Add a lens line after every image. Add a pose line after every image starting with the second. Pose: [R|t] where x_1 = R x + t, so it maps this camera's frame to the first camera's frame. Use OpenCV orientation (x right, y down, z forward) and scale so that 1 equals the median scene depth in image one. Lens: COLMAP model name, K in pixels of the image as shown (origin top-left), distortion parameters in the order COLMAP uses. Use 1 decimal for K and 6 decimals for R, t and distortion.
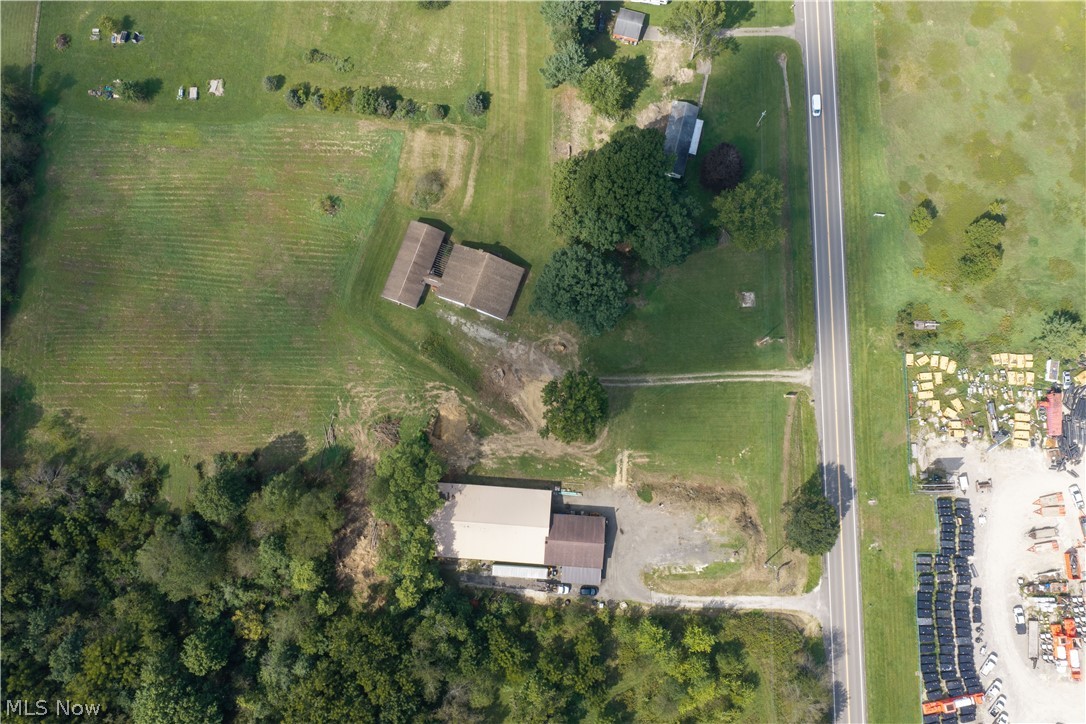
lens RADIAL K [[912.7, 0, 543.0], [0, 912.7, 365.5], [0, 0, 1]] dist [0.031270, -0.051301]
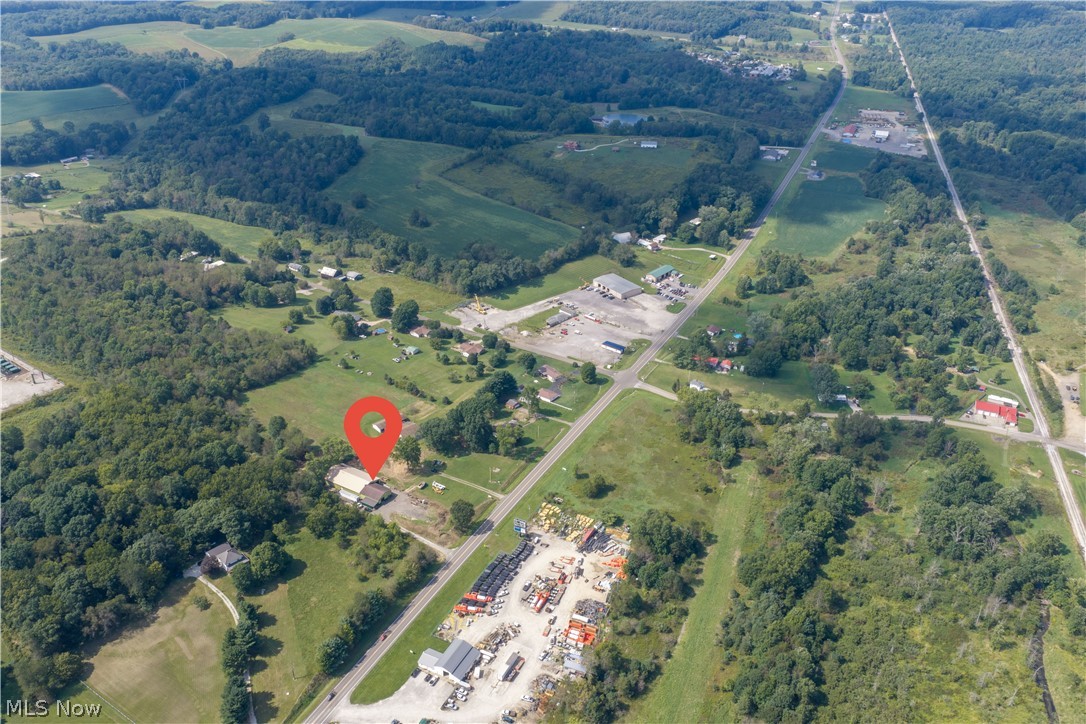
lens RADIAL K [[912.7, 0, 548.4], [0, 912.7, 364.2], [0, 0, 1]] dist [0.031270, -0.051301]
pose [[0.888321, 0.228715, -0.398214, 1.269379], [-0.457038, 0.524796, -0.718126, 1.477140], [0.044735, 0.819926, 0.570719, -0.598698]]
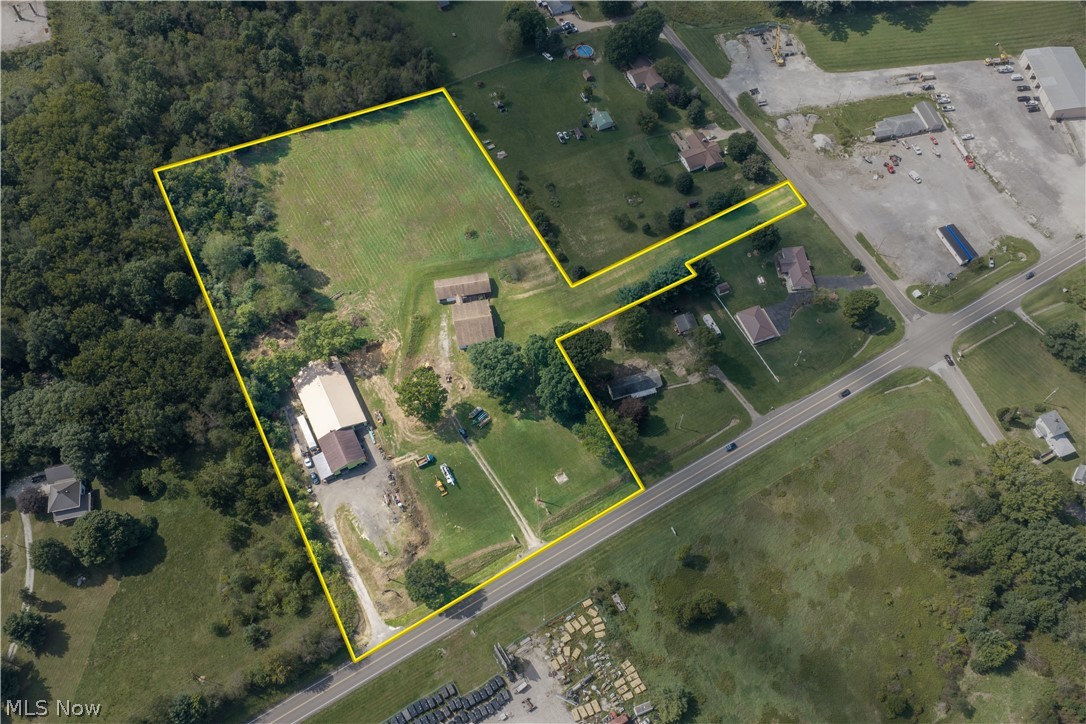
lens RADIAL K [[912.7, 0, 542.1], [0, 912.7, 366.2], [0, 0, 1]] dist [0.031270, -0.051301]
pose [[0.516753, 0.739543, -0.431326, 0.688357], [-0.850483, 0.501223, -0.159541, 0.086240], [0.098203, 0.449279, 0.887978, -0.277955]]
